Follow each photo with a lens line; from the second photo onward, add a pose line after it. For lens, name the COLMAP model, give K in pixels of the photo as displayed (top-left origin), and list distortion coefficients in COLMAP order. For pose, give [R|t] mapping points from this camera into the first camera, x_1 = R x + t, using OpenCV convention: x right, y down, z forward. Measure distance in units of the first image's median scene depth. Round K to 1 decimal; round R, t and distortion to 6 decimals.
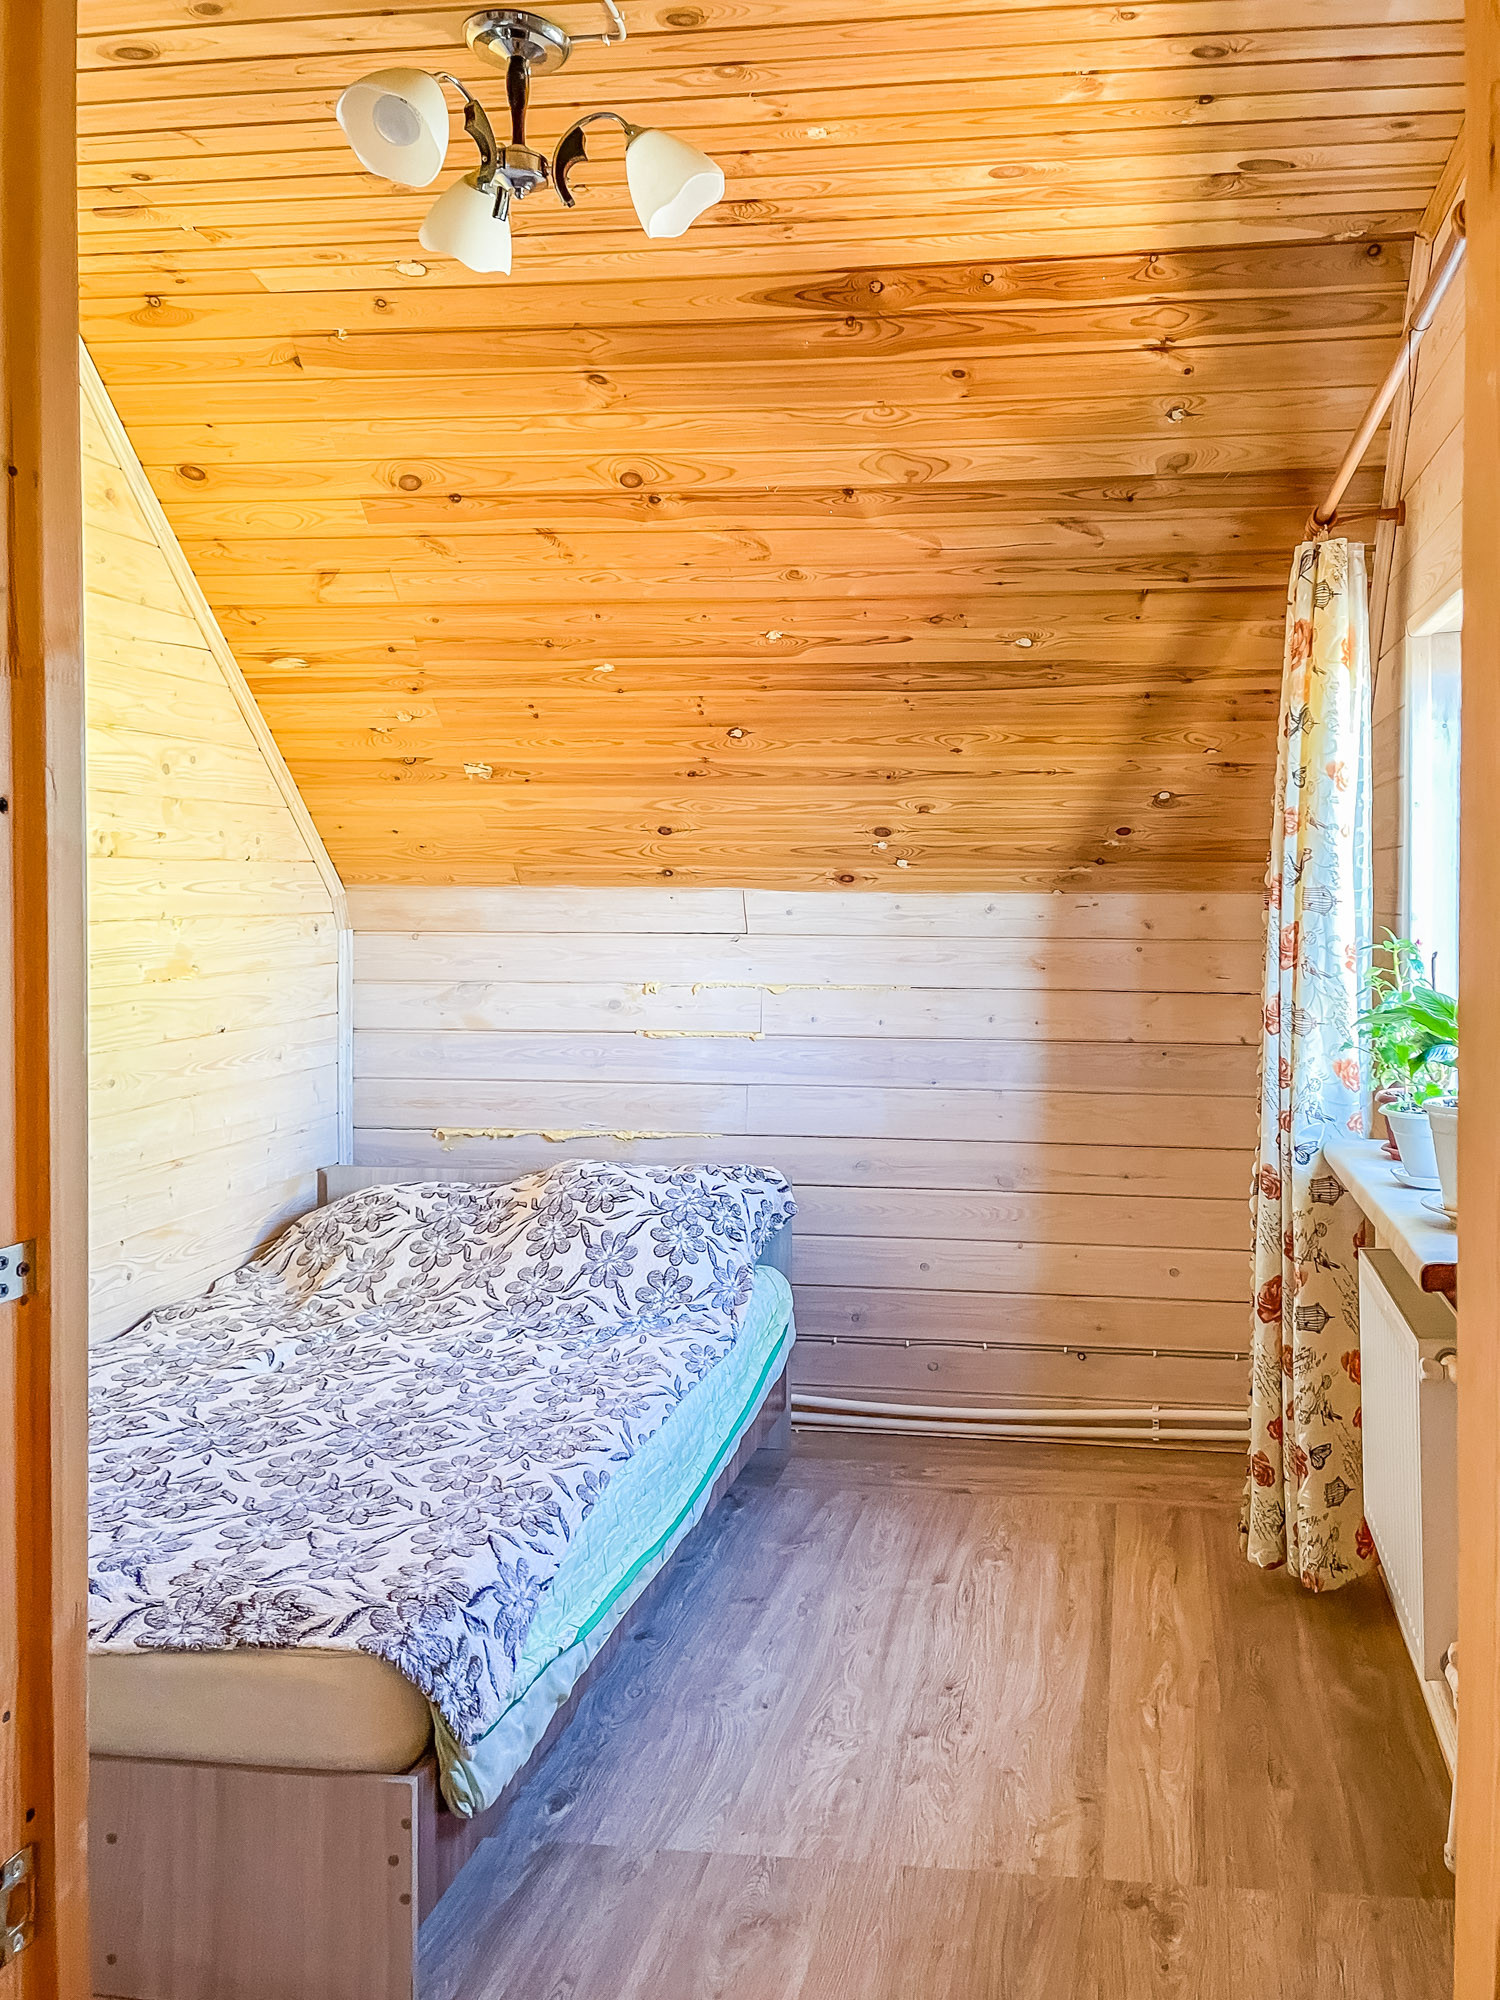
lens RADIAL K [[1501.2, 0, 832.0], [0, 1501.2, 995.5], [0, 0, 1]] dist [0.053816, -0.036105]
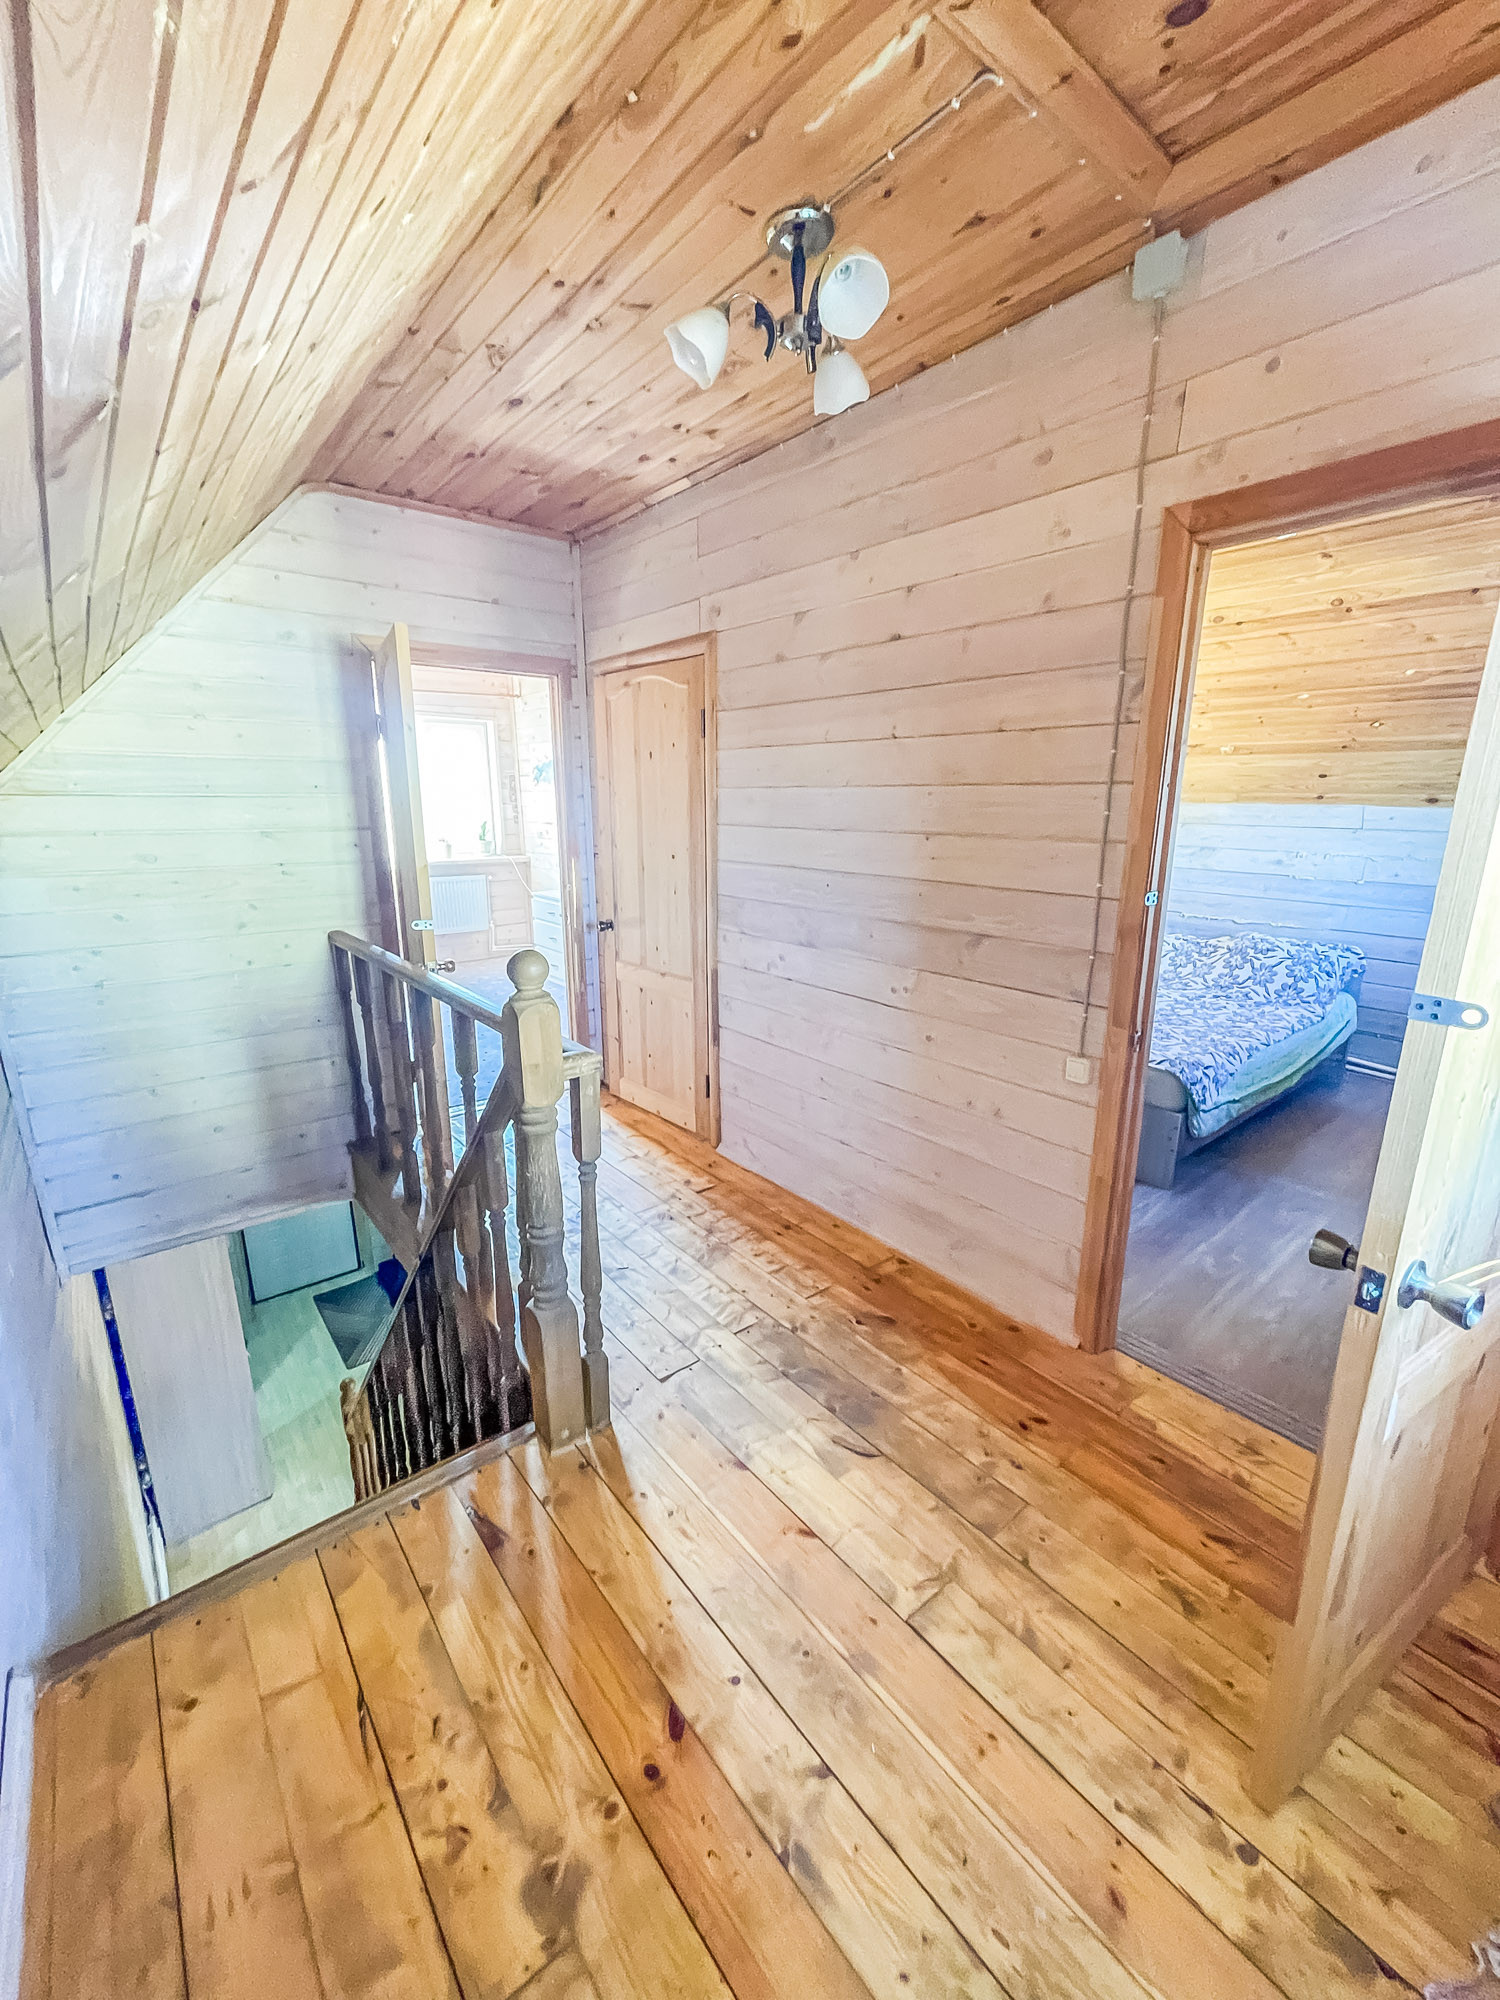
lens RADIAL K [[806.5, 0, 776.1], [0, 806.5, 1001.0], [0, 0, 1]] dist [-0.000500, 0.000469]
pose [[0.787580, 0.155685, -0.596221, 0.003888], [-0.051661, 0.980834, 0.187872, 0.024522], [0.614043, -0.117163, 0.780528, -0.394112]]
